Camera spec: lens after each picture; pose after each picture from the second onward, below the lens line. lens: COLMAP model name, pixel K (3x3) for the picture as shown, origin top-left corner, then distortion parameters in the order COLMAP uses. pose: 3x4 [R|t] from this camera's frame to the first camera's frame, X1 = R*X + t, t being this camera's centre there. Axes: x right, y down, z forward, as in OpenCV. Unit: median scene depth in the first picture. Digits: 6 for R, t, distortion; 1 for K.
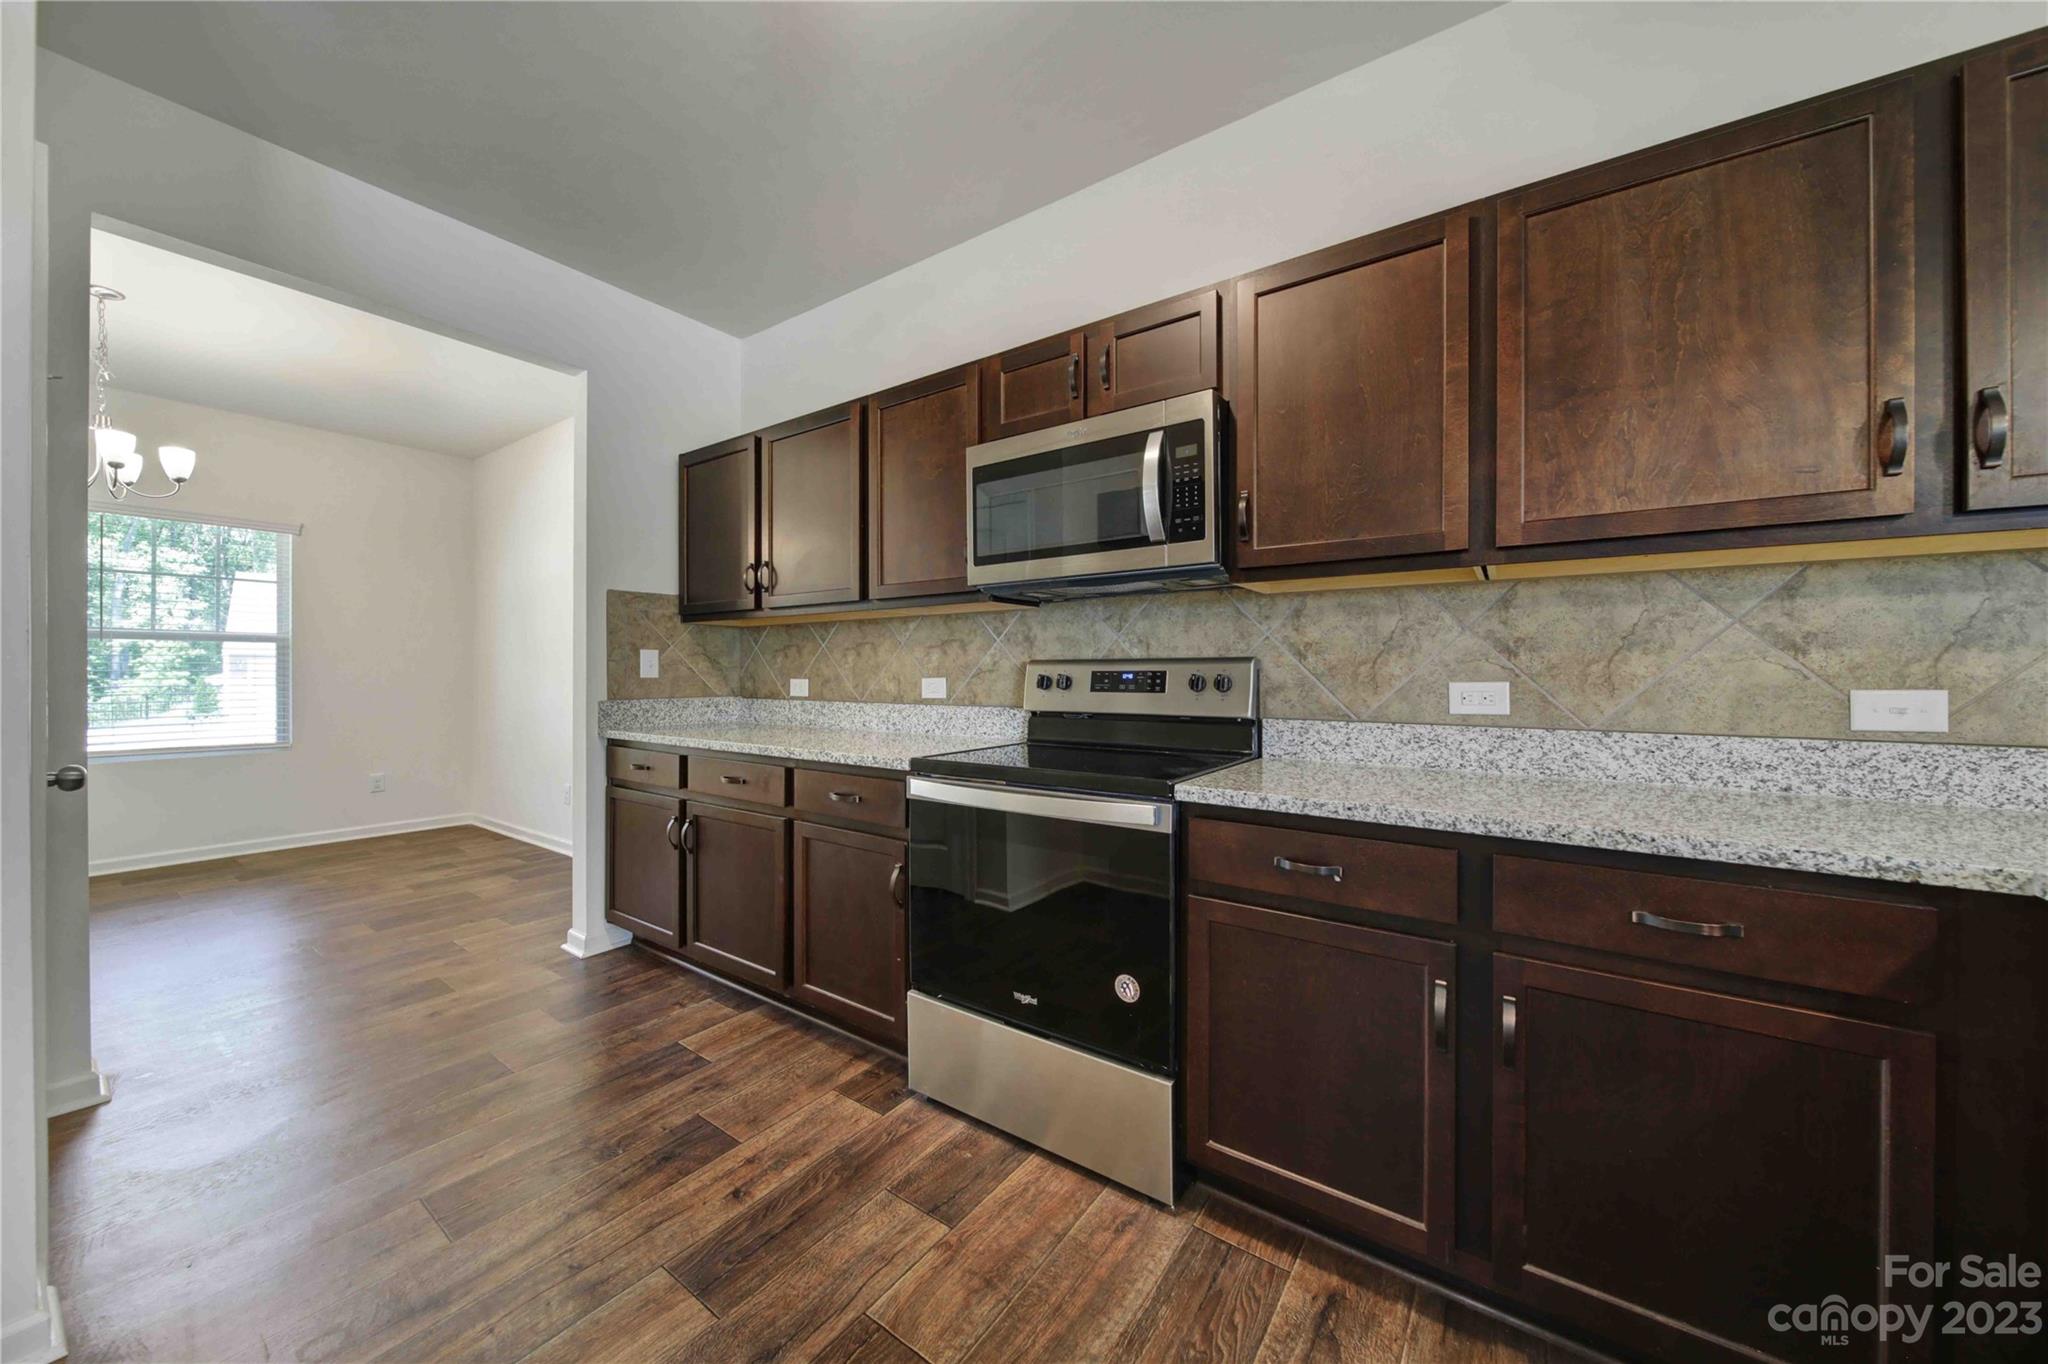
lens RADIAL K [[725.0, 0, 1026.8], [0, 725.0, 675.6], [0, 0, 1]] dist [0.000949, 0.000089]
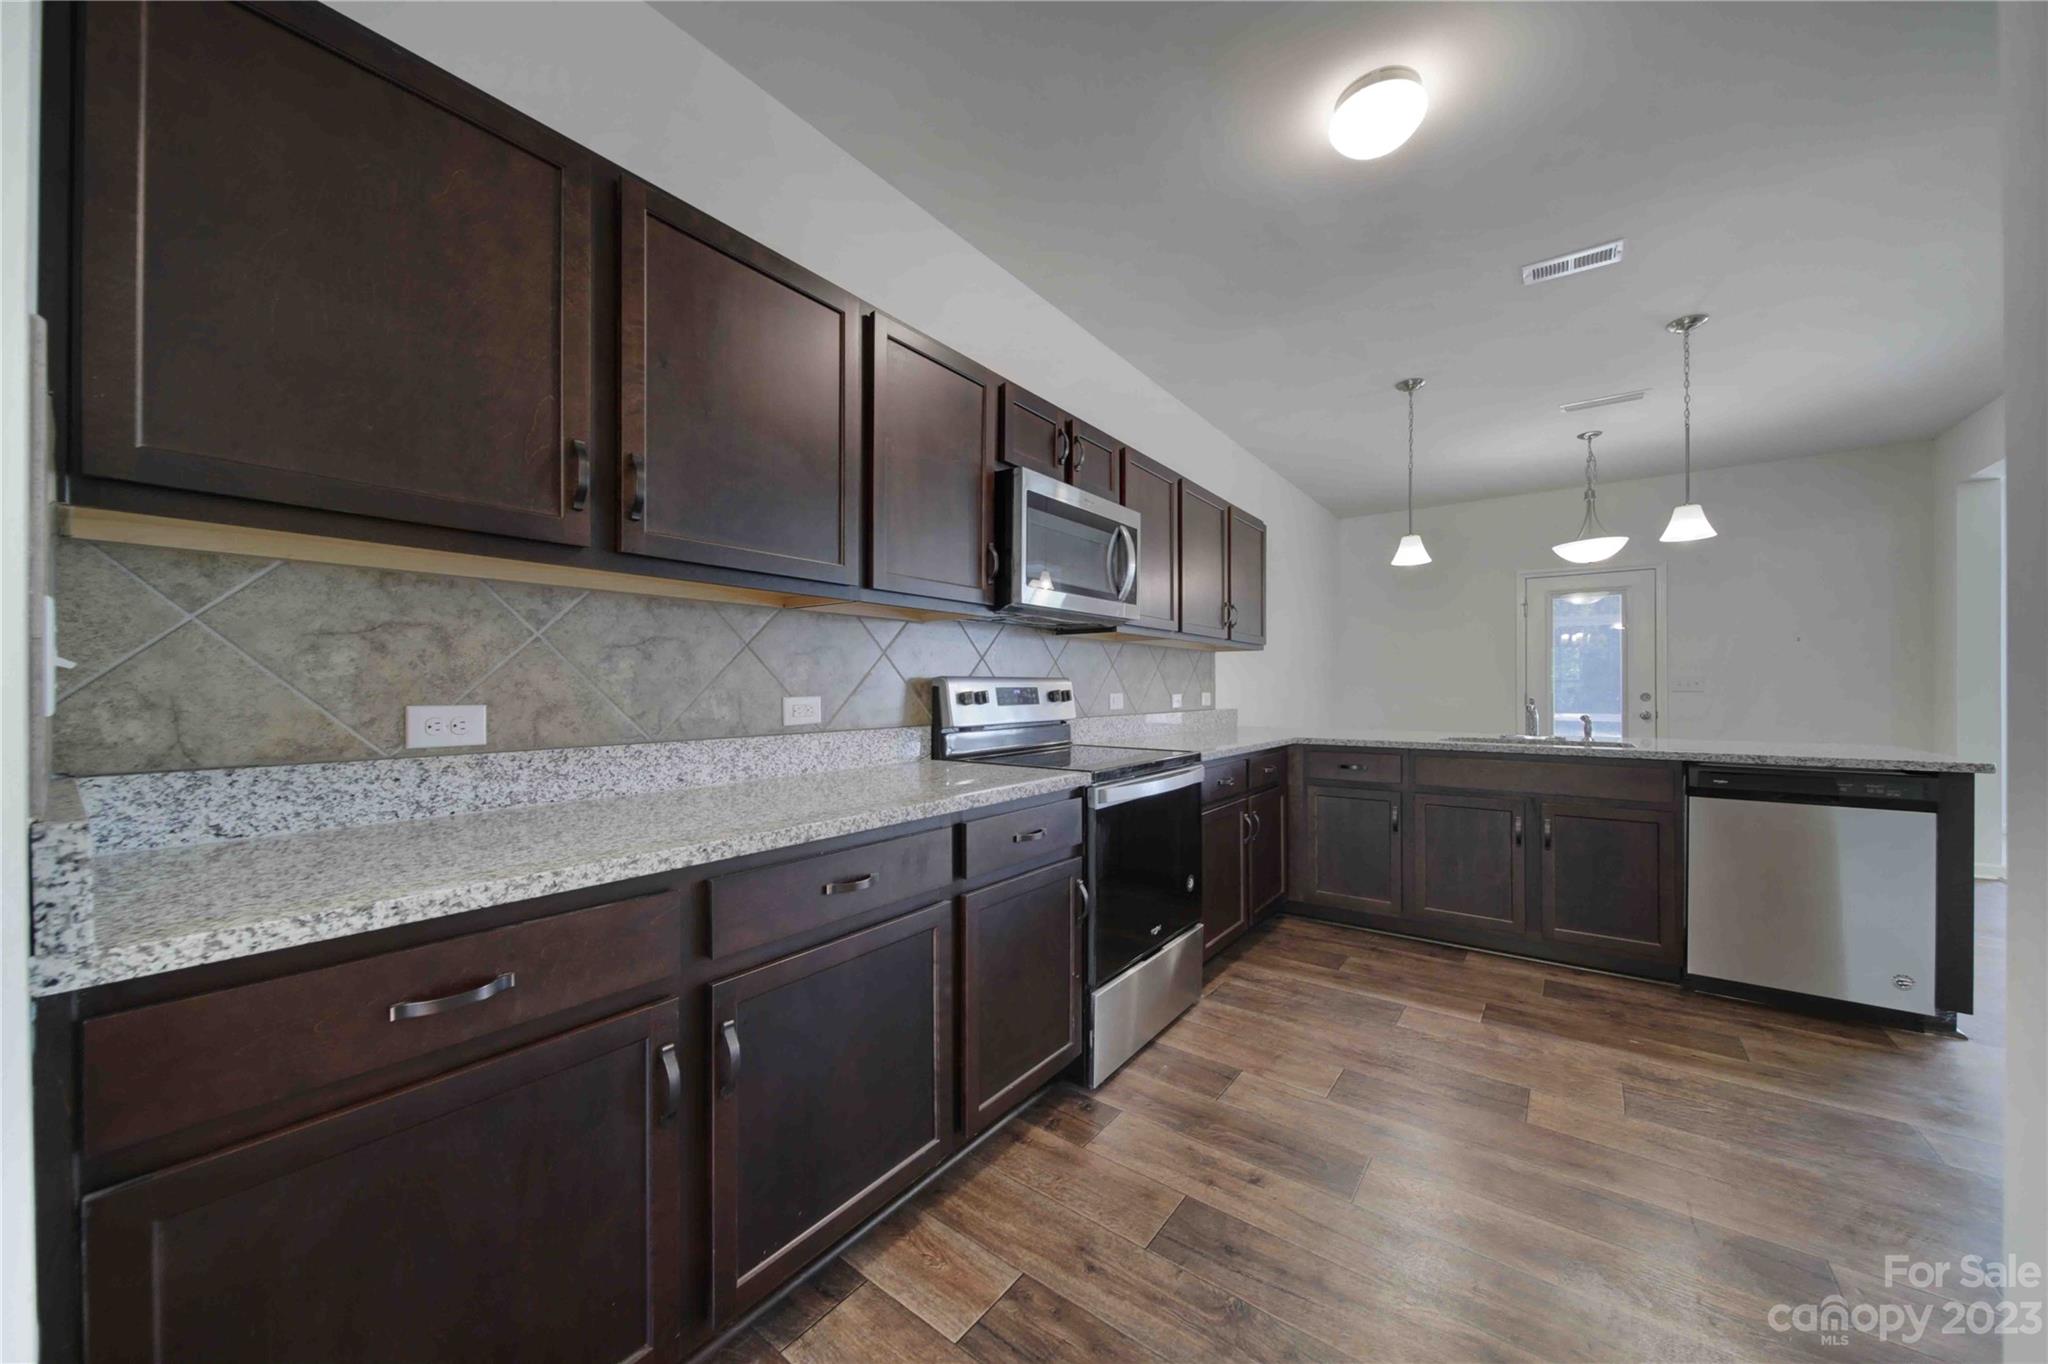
lens RADIAL K [[725.0, 0, 1023.4], [0, 725.0, 687.4], [0, 0, 1]] dist [0.000949, 0.000089]
pose [[0.028346, -0.002044, 0.999596, -1.084217], [0.003716, 0.999991, 0.001940, -0.008397], [-0.999591, 0.003659, 0.028354, 0.963124]]
